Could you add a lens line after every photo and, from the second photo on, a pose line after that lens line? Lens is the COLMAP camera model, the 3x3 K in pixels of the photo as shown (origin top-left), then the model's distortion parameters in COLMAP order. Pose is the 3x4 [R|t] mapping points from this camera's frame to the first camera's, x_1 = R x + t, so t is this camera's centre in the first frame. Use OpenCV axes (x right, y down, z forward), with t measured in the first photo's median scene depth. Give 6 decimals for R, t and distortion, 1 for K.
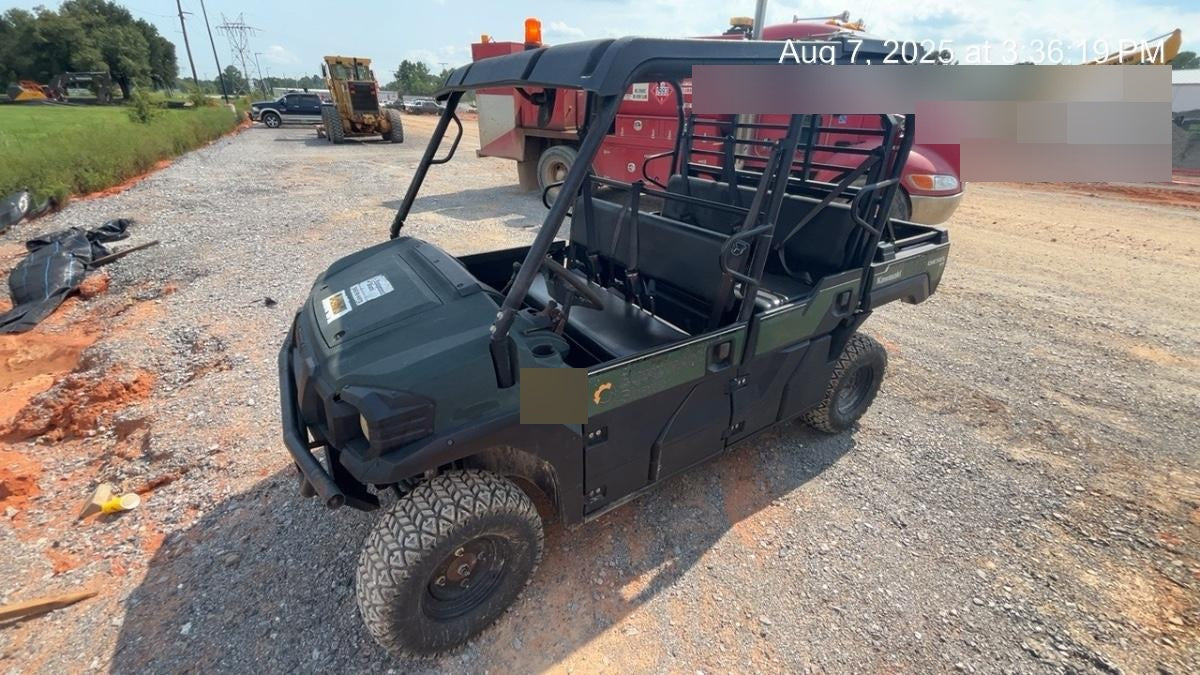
lens RADIAL K [[477.0, 0, 604.6], [0, 477.0, 339.2], [0, 0, 1]] dist [0.001565, -0.000056]
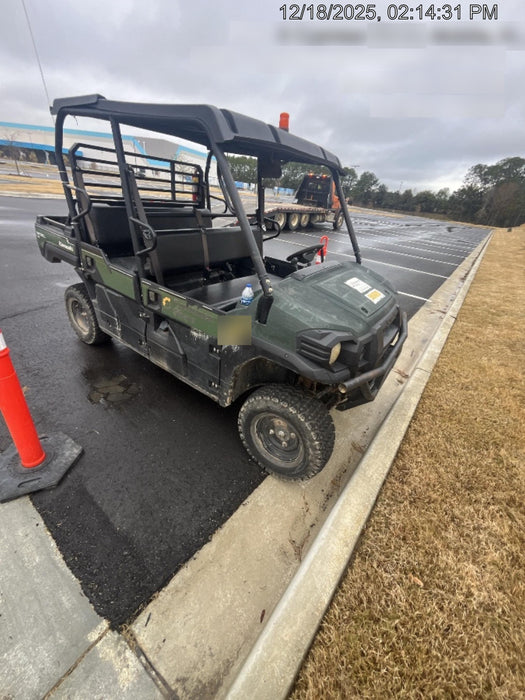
lens RADIAL K [[284.9, 0, 262.9], [0, 284.9, 348.3], [0, 0, 1]] dist [-0.001318, -0.000148]
pose [[-0.368324, -0.498874, 0.784514, -1.241157], [0.304461, 0.732582, 0.608792, -0.649071], [-0.878431, 0.463086, -0.117940, 1.468381]]
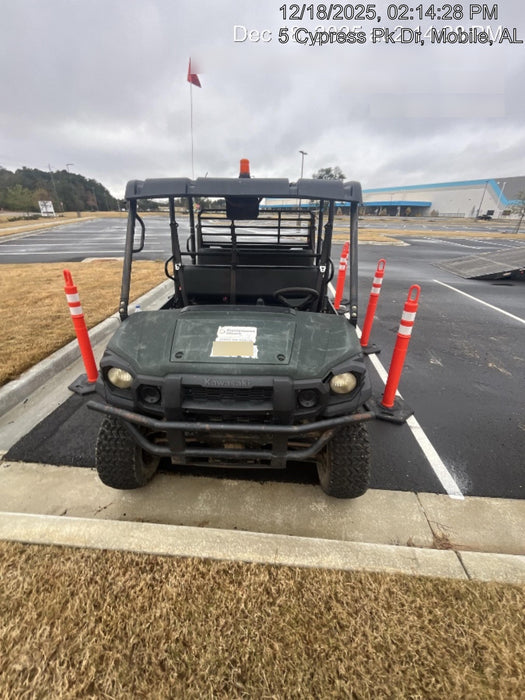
lens RADIAL K [[284.9, 0, 264.5], [0, 284.9, 346.7], [0, 0, 1]] dist [-0.001318, -0.000148]
pose [[0.566204, -0.356420, 0.743221, -1.051027], [0.356476, 0.918877, 0.169085, -0.178363], [-0.743194, 0.169204, 0.647328, 0.358457]]
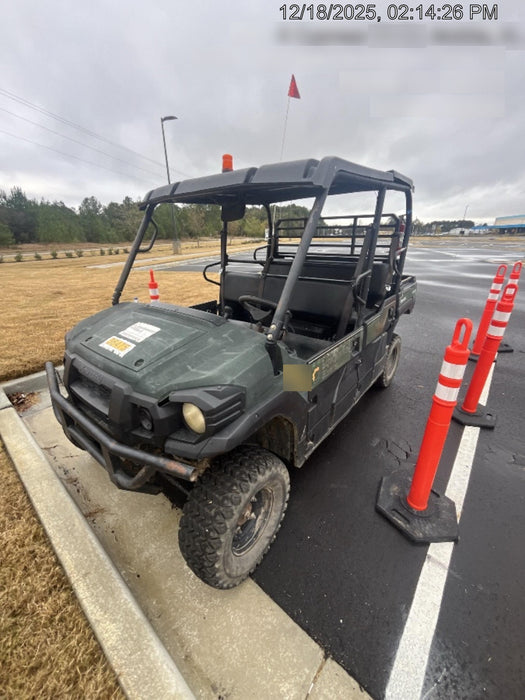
lens RADIAL K [[284.9, 0, 263.7], [0, 284.9, 347.5], [0, 0, 1]] dist [-0.001318, -0.000148]
pose [[0.946004, -0.136693, 0.293925, -0.378498], [0.159924, 0.985517, -0.056393, 0.043921], [-0.281960, 0.100353, 0.954163, 0.102266]]
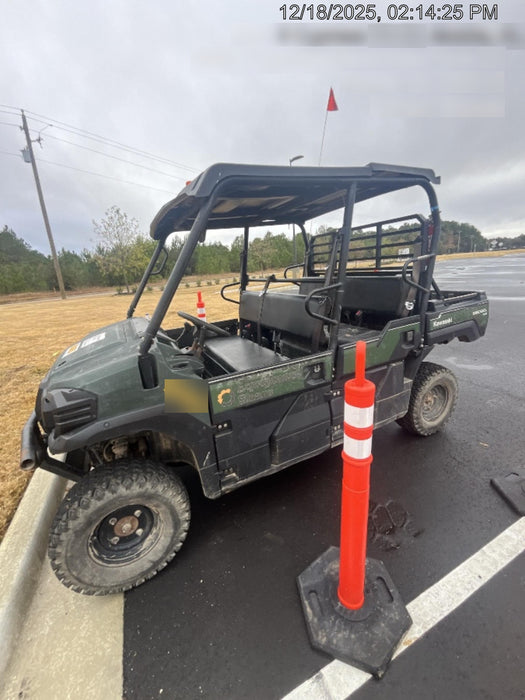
lens RADIAL K [[284.9, 0, 263.0], [0, 284.9, 347.3], [0, 0, 1]] dist [-0.001318, -0.000148]
pose [[0.991006, -0.050823, -0.123795, 0.196240], [0.028300, 0.983746, -0.177319, 0.106674], [0.130795, 0.172221, 0.976336, 0.115699]]
